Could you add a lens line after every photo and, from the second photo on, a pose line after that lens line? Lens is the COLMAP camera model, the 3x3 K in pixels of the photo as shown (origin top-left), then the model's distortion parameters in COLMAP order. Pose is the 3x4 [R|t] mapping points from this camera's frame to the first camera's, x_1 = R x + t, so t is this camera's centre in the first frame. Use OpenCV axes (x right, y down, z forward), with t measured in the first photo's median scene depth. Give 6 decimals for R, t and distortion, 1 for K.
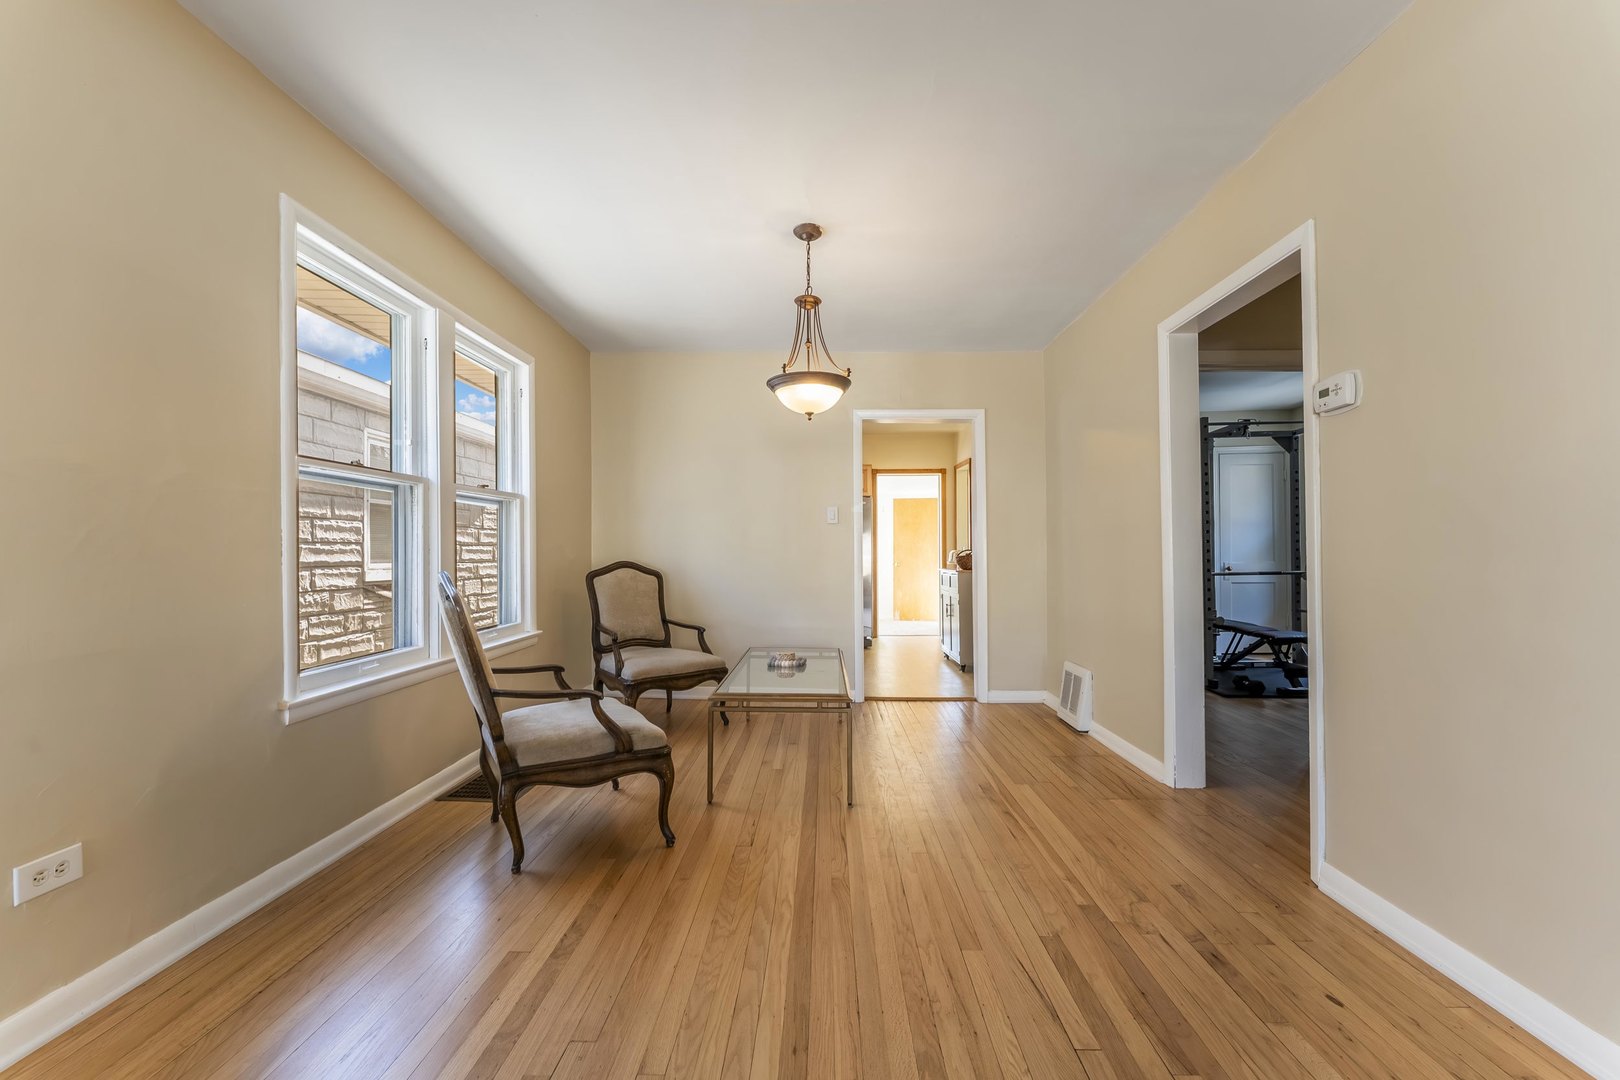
lens RADIAL K [[646.9, 0, 810.0], [0, 646.9, 540.0], [0, 0, 1]] dist [-0.001752, -0.000170]
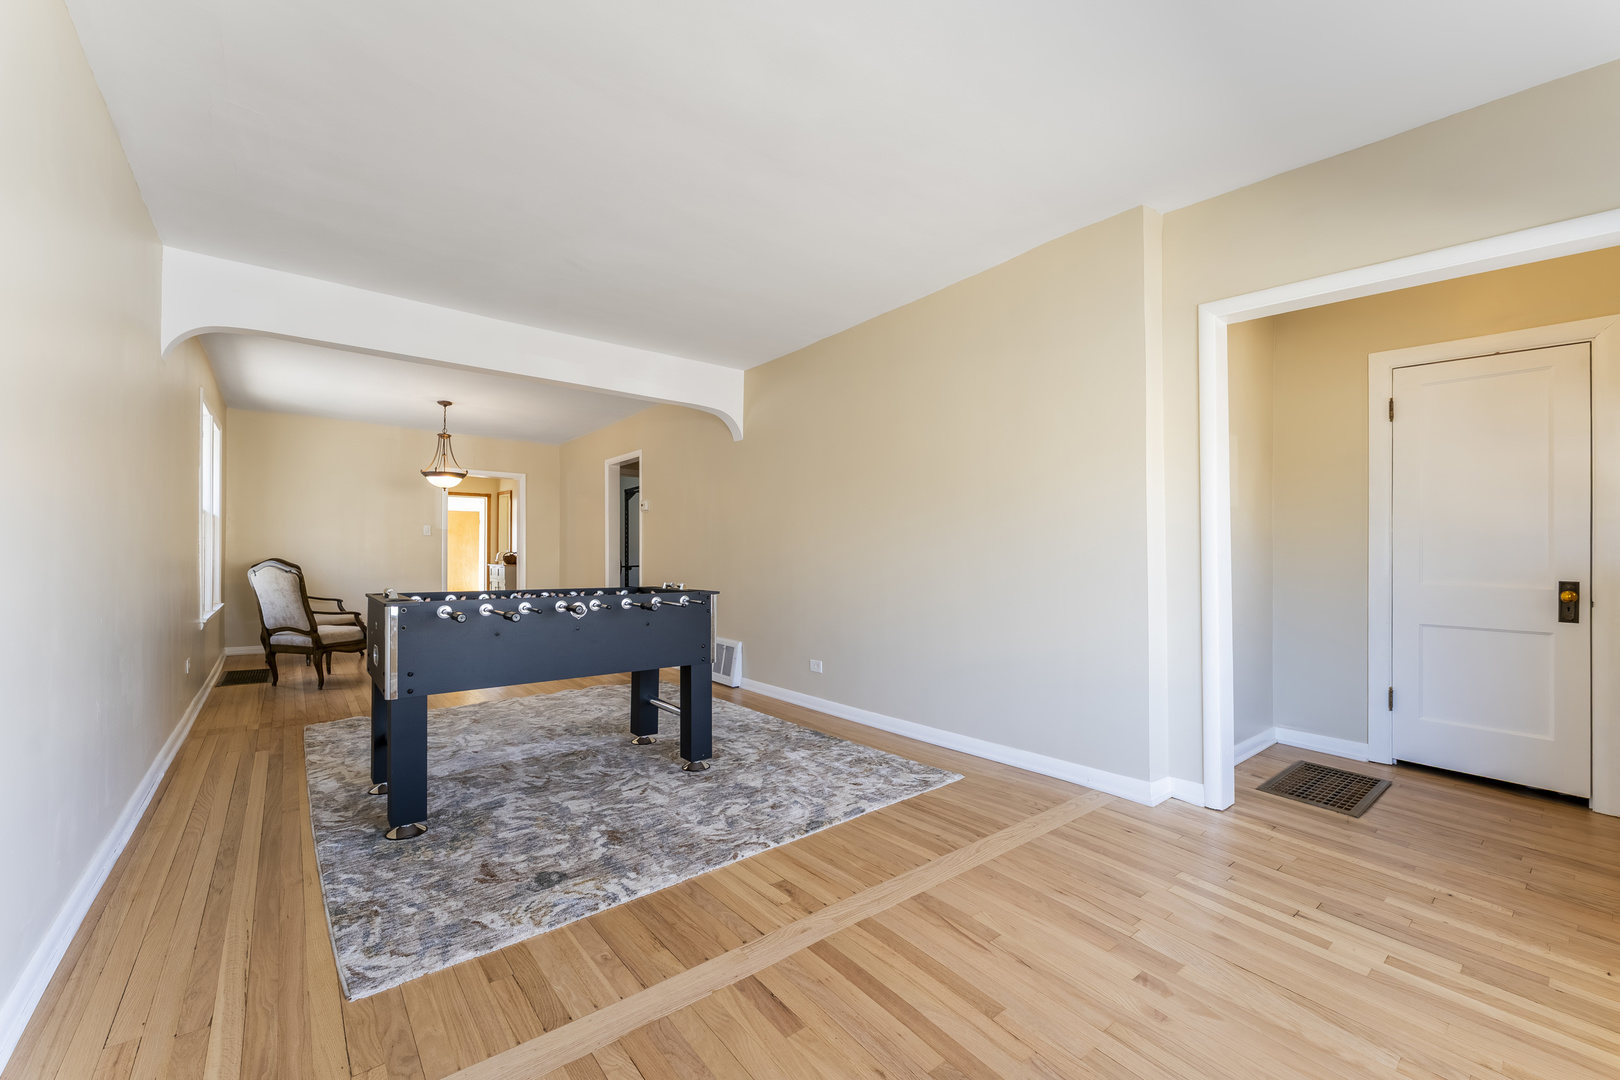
lens RADIAL K [[646.9, 0, 810.0], [0, 646.9, 540.0], [0, 0, 1]] dist [-0.001752, -0.000170]
pose [[0.763040, 0.022490, 0.645959, -0.360429], [-0.019235, 0.999742, -0.012087, -0.017877], [-0.646065, -0.003202, 0.763276, -1.121296]]
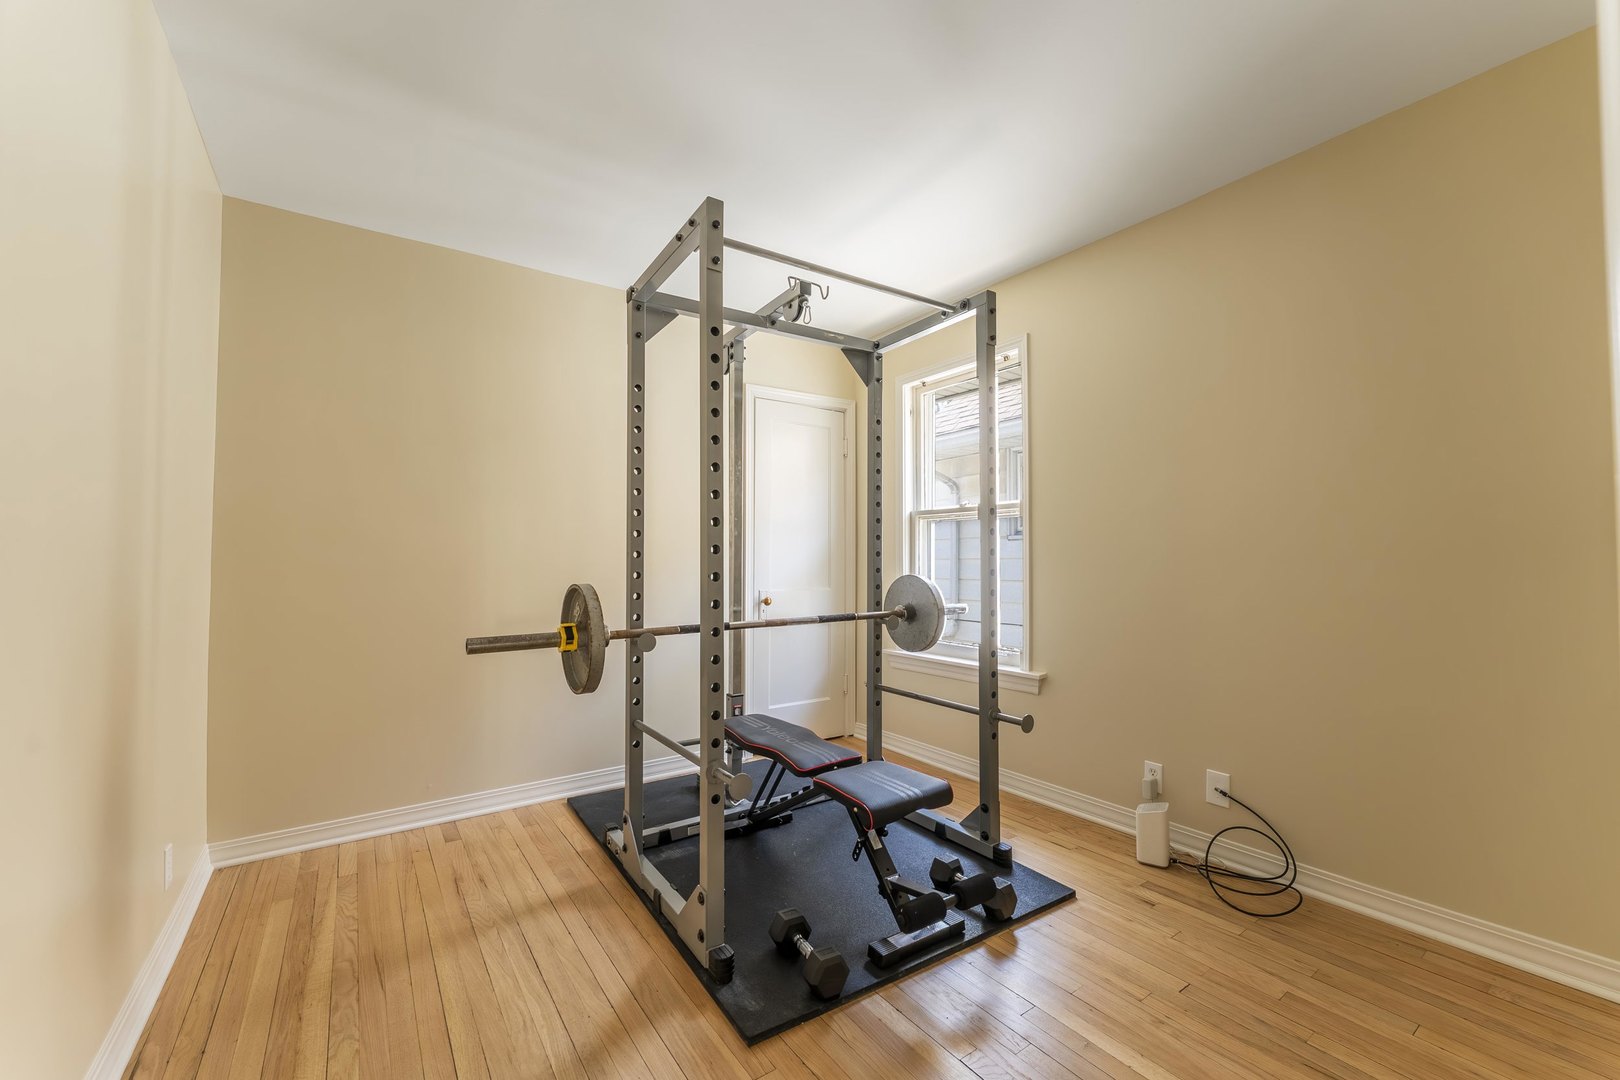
lens RADIAL K [[646.9, 0, 810.0], [0, 646.9, 540.0], [0, 0, 1]] dist [-0.001752, -0.000170]
pose [[0.802607, 0.021703, 0.596113, 0.379835], [-0.013184, 0.999739, -0.018647, 0.000289], [-0.596363, 0.007107, 0.802684, 0.584023]]
